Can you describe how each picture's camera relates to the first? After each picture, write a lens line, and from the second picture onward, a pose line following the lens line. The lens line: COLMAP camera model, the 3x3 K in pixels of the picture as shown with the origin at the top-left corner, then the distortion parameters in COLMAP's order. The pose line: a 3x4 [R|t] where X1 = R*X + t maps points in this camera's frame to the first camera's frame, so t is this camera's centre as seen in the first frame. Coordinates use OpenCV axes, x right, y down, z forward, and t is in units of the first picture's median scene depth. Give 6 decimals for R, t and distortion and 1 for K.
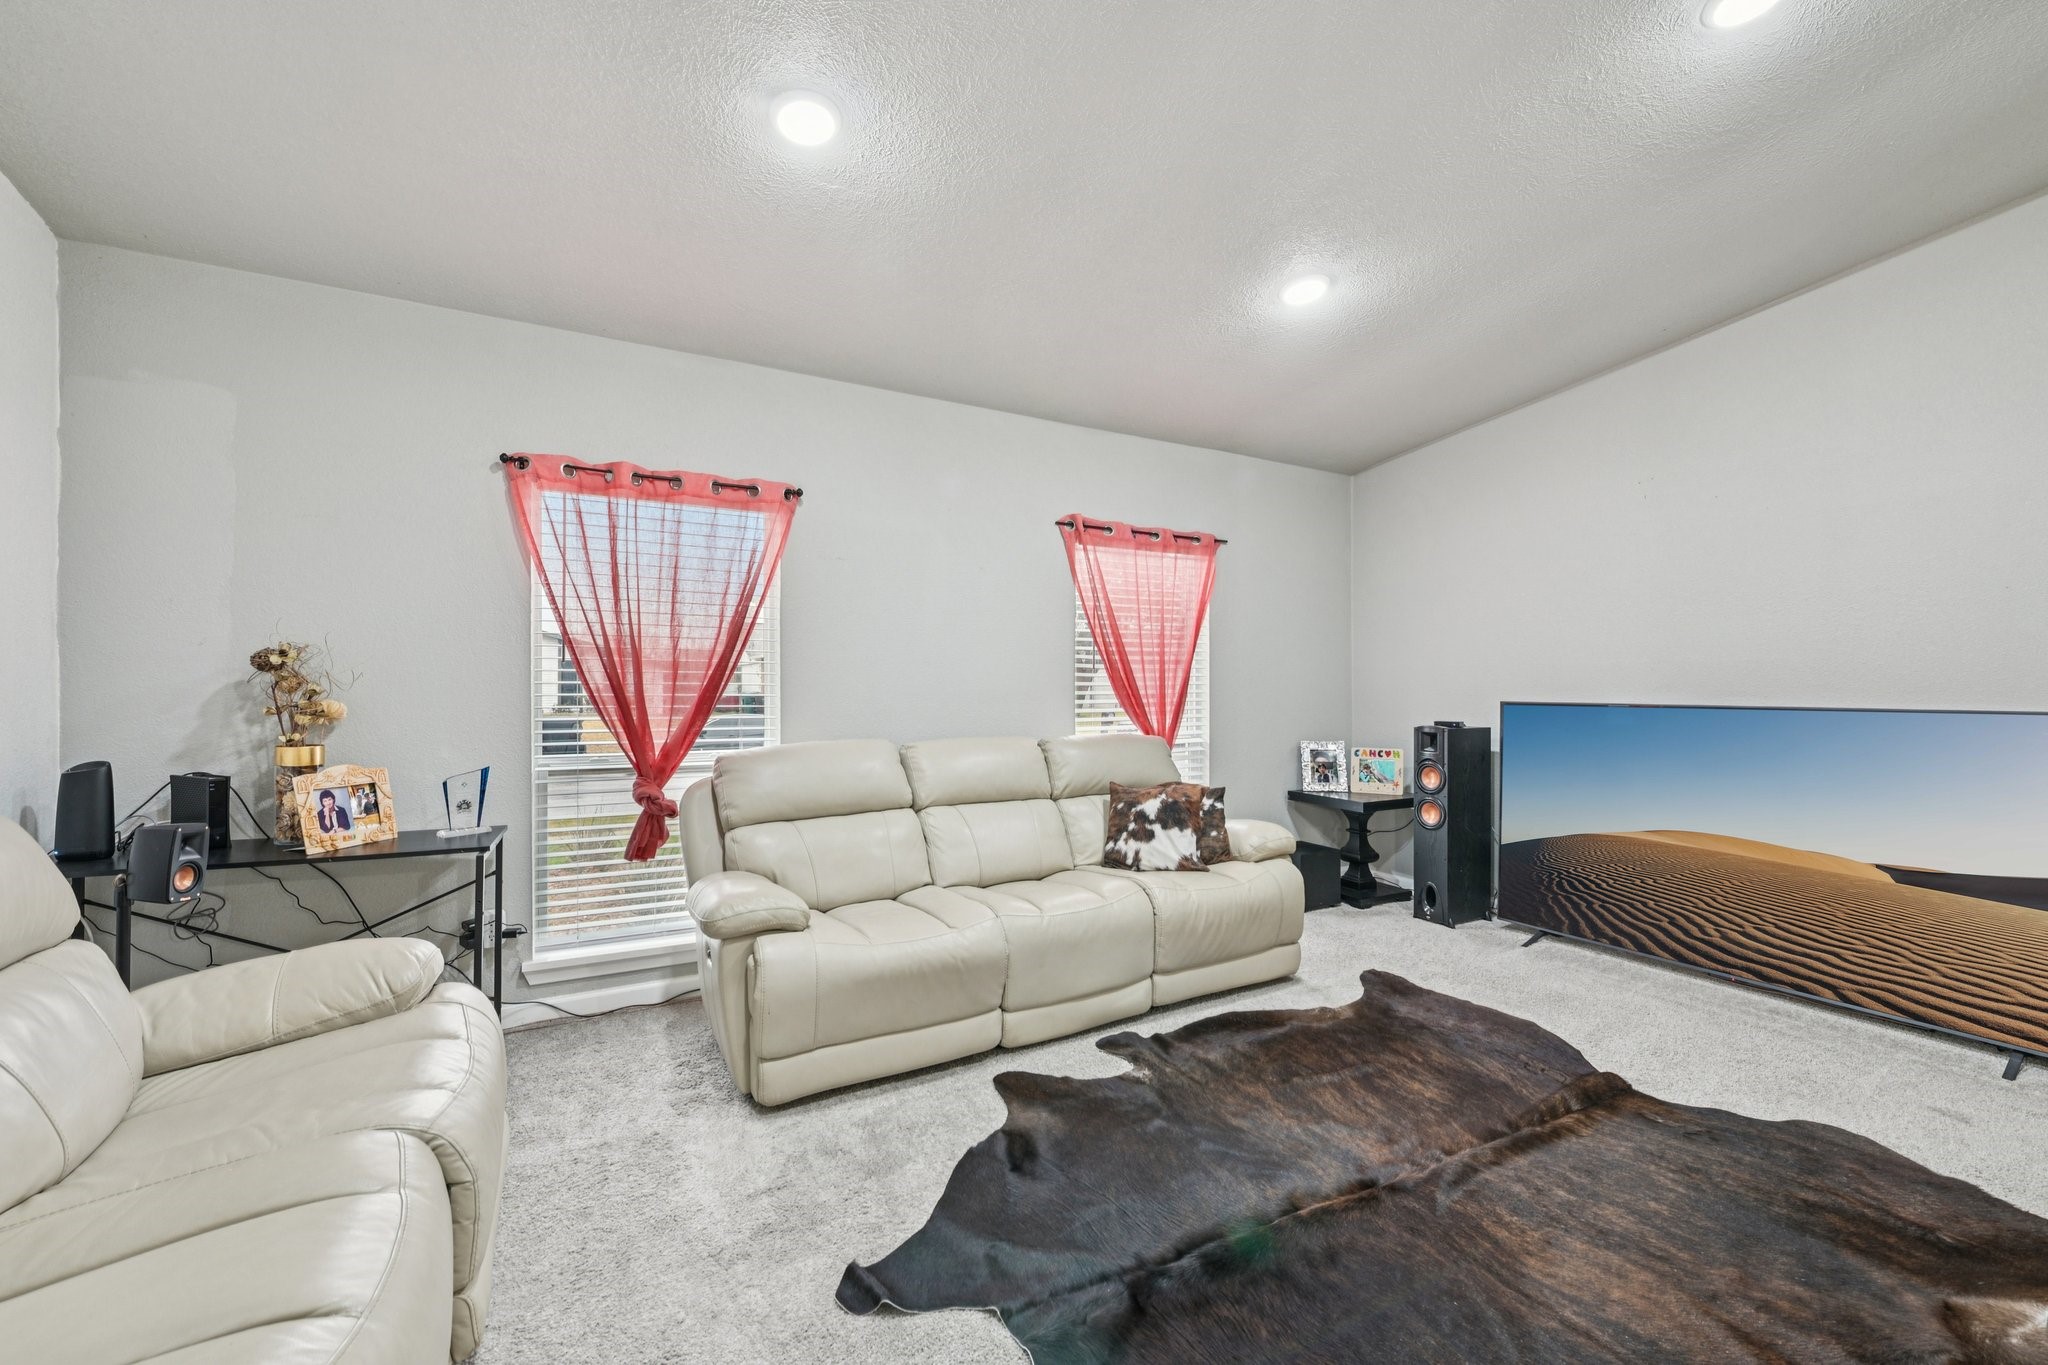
lens RADIAL K [[811.5, 0, 1039.7], [0, 811.5, 690.5], [0, 0, 1]] dist [-0.005078, -0.001765]
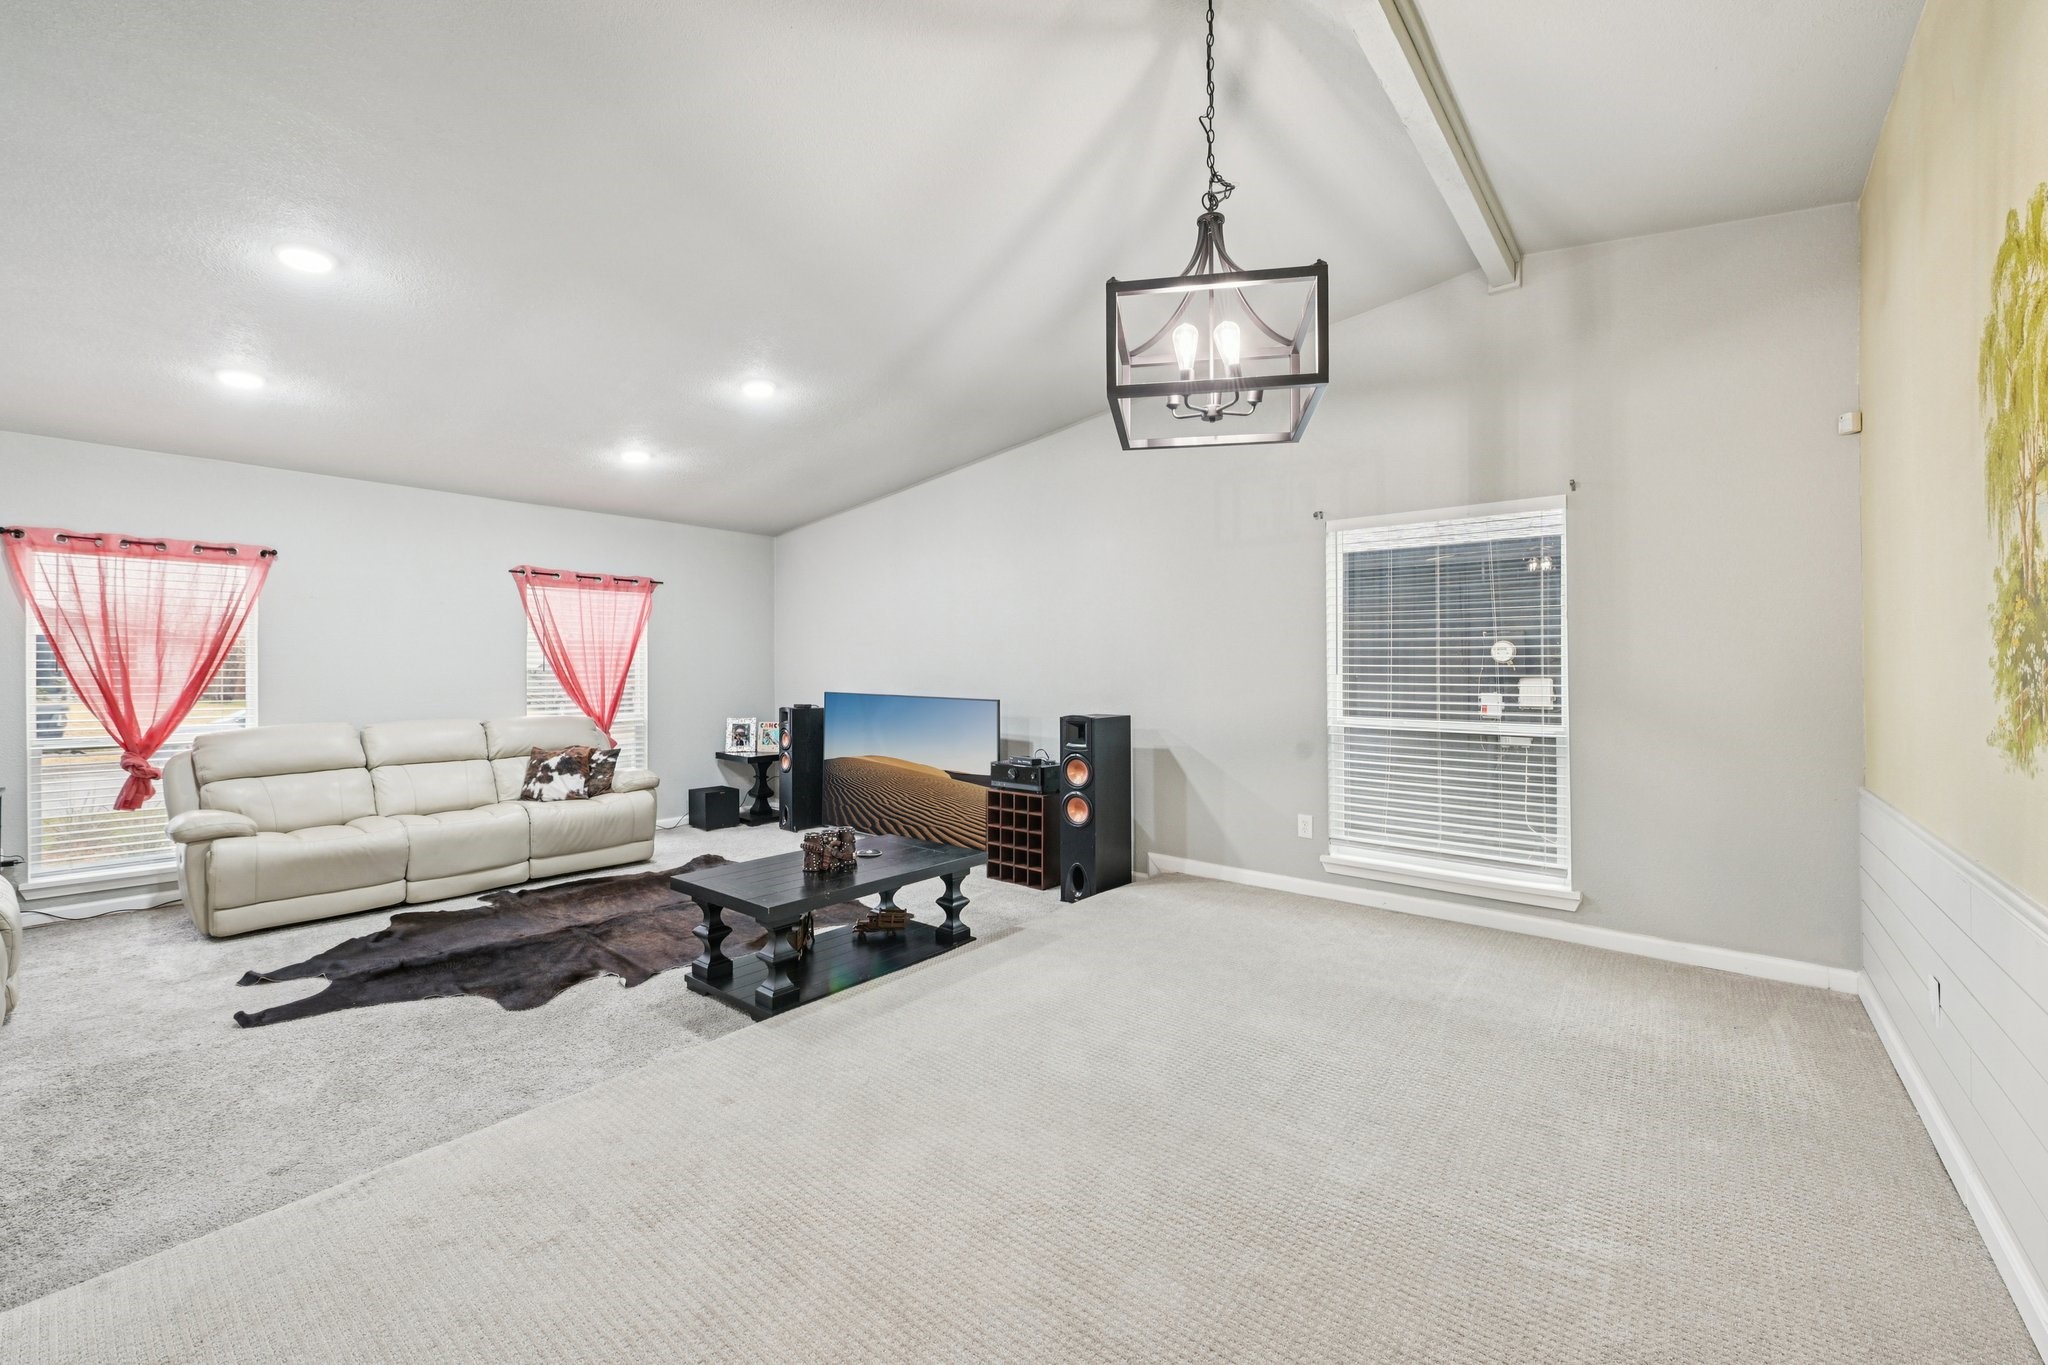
lens RADIAL K [[811.5, 0, 1031.5], [0, 811.5, 671.8], [0, 0, 1]] dist [-0.005078, -0.001765]
pose [[0.933592, 0.001204, 0.358336, 0.480365], [-0.002653, 0.999990, 0.003553, -0.043754], [-0.358328, -0.004268, 0.933586, -0.882493]]
